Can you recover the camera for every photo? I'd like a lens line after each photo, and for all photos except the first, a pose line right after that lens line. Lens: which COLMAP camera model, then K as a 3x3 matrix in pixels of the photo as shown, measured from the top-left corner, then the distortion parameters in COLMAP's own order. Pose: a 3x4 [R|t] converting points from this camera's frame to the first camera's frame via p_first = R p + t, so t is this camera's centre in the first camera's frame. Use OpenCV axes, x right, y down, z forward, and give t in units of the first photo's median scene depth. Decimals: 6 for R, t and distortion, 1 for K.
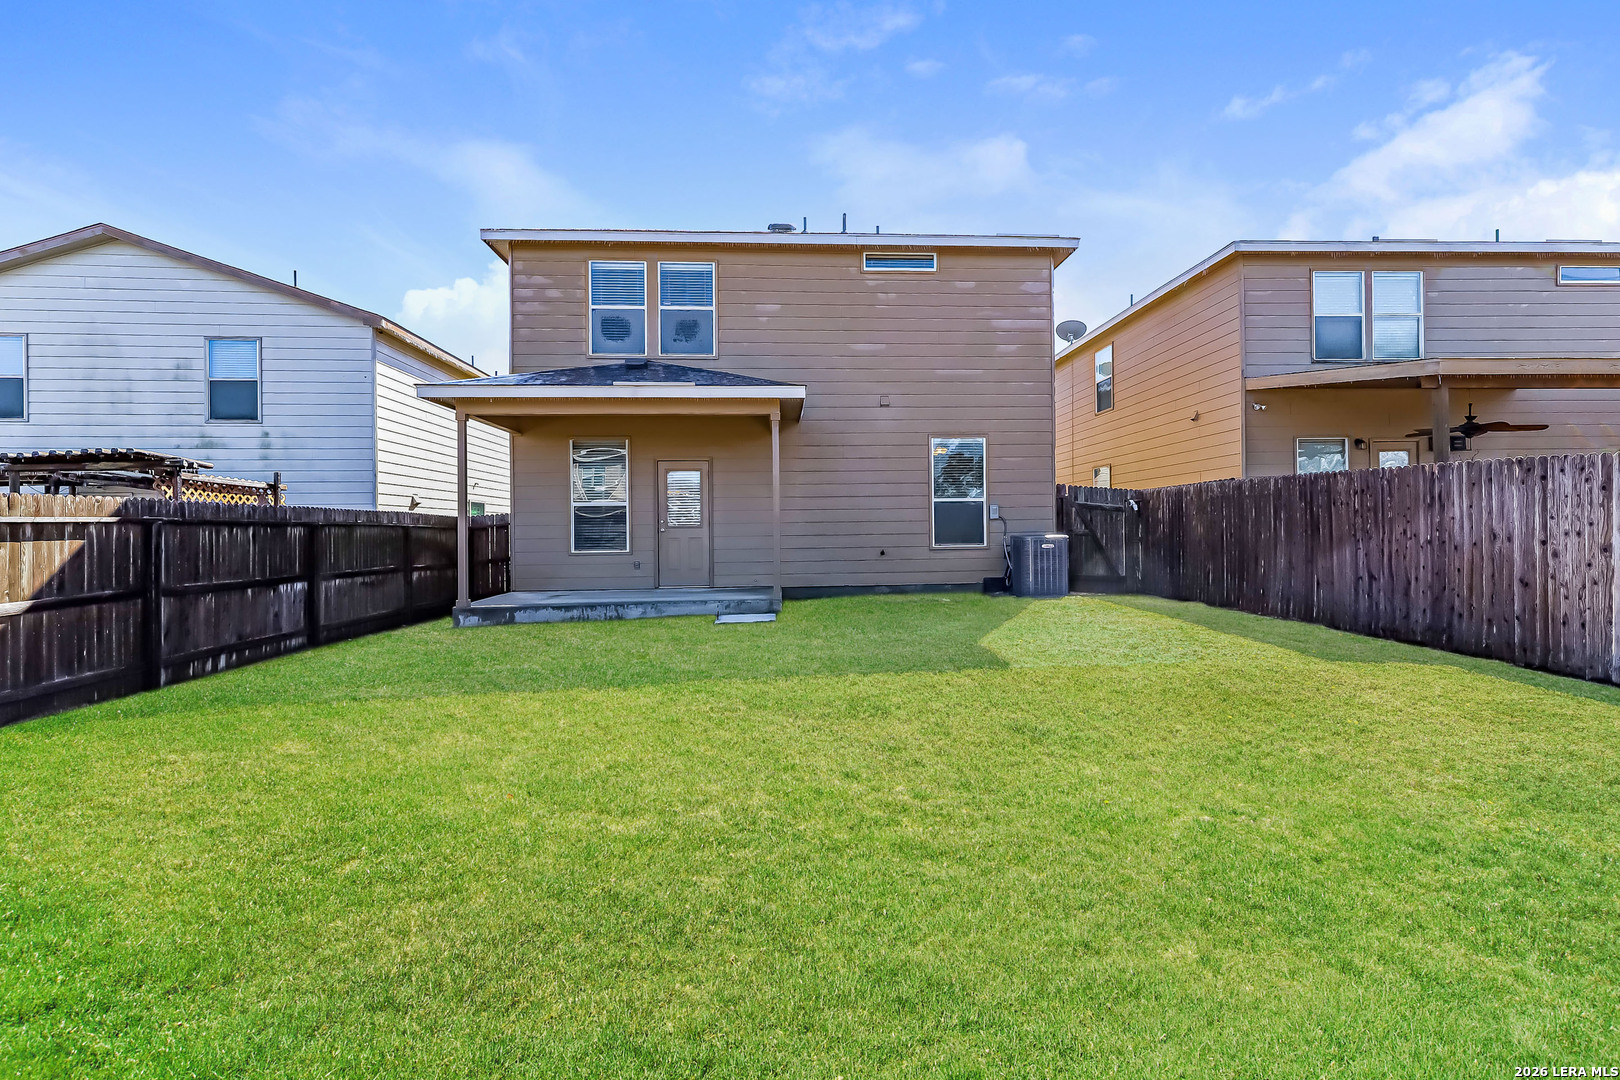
lens RADIAL K [[733.7, 0, 840.2], [0, 733.7, 528.2], [0, 0, 1]] dist [0.000882, -0.001235]
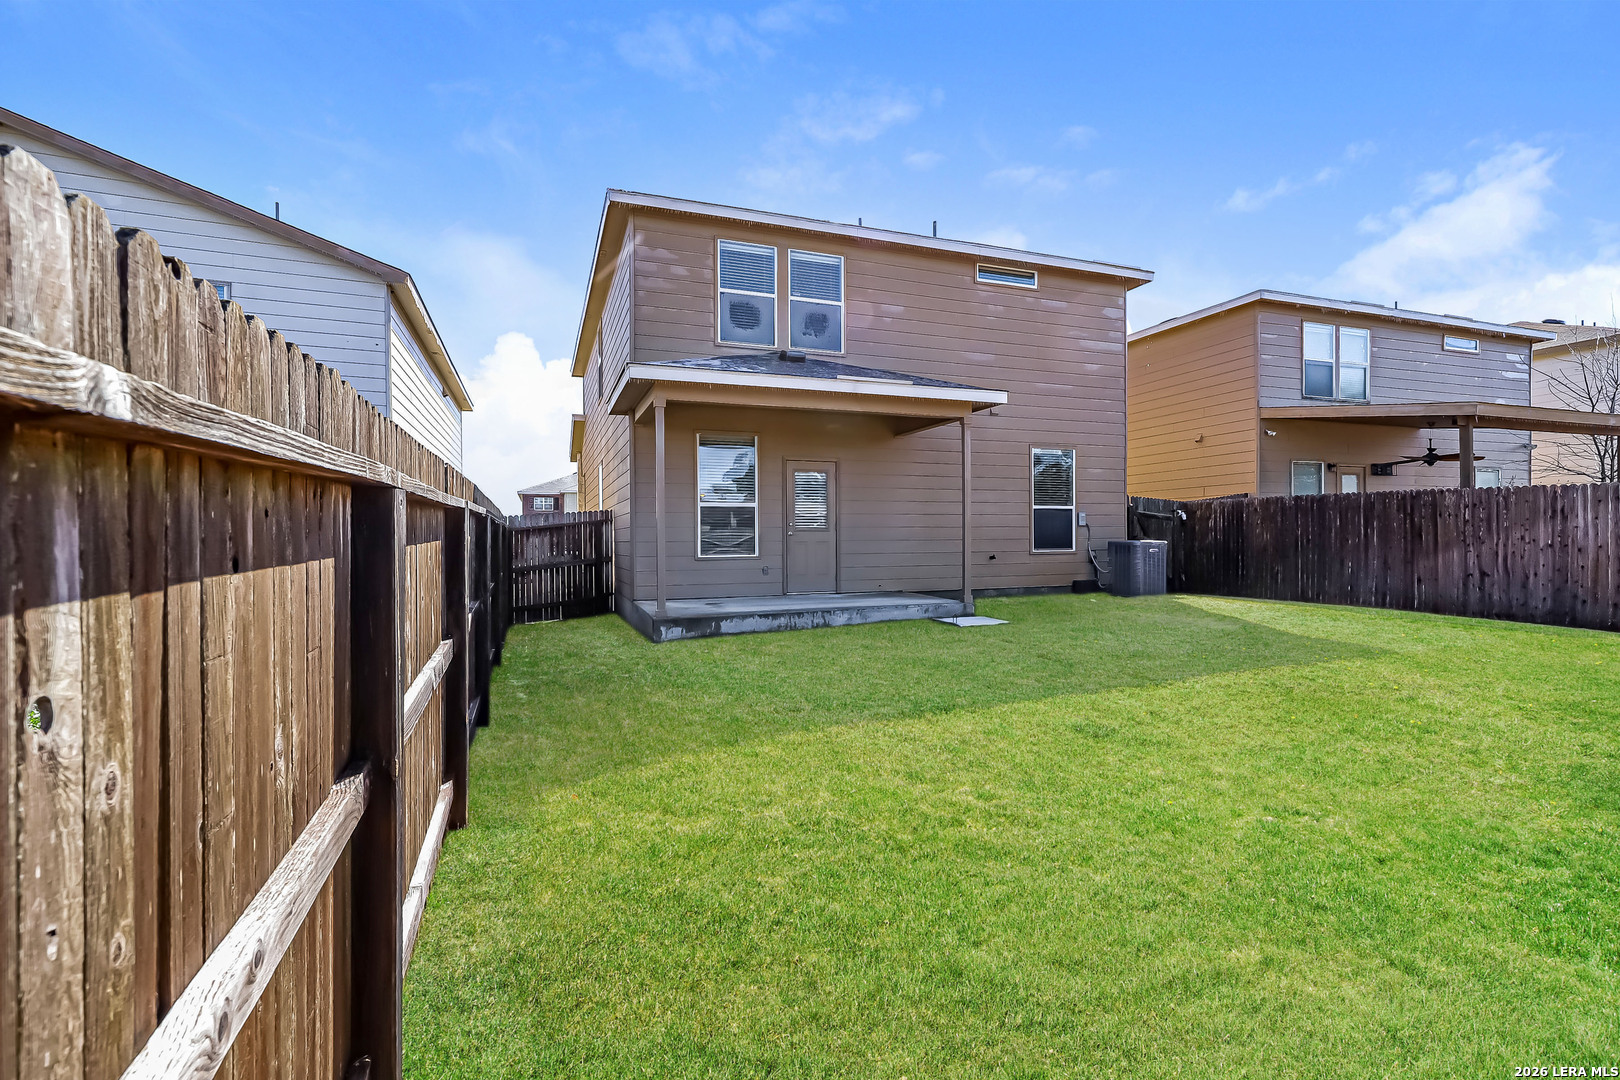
lens RADIAL K [[733.7, 0, 811.0], [0, 733.7, 547.0], [0, 0, 1]] dist [0.000882, -0.001235]
pose [[0.958344, 0.002897, 0.285600, -0.488926], [-0.006352, 0.999917, 0.011171, 0.009200], [-0.285544, -0.012520, 0.958284, 0.083140]]
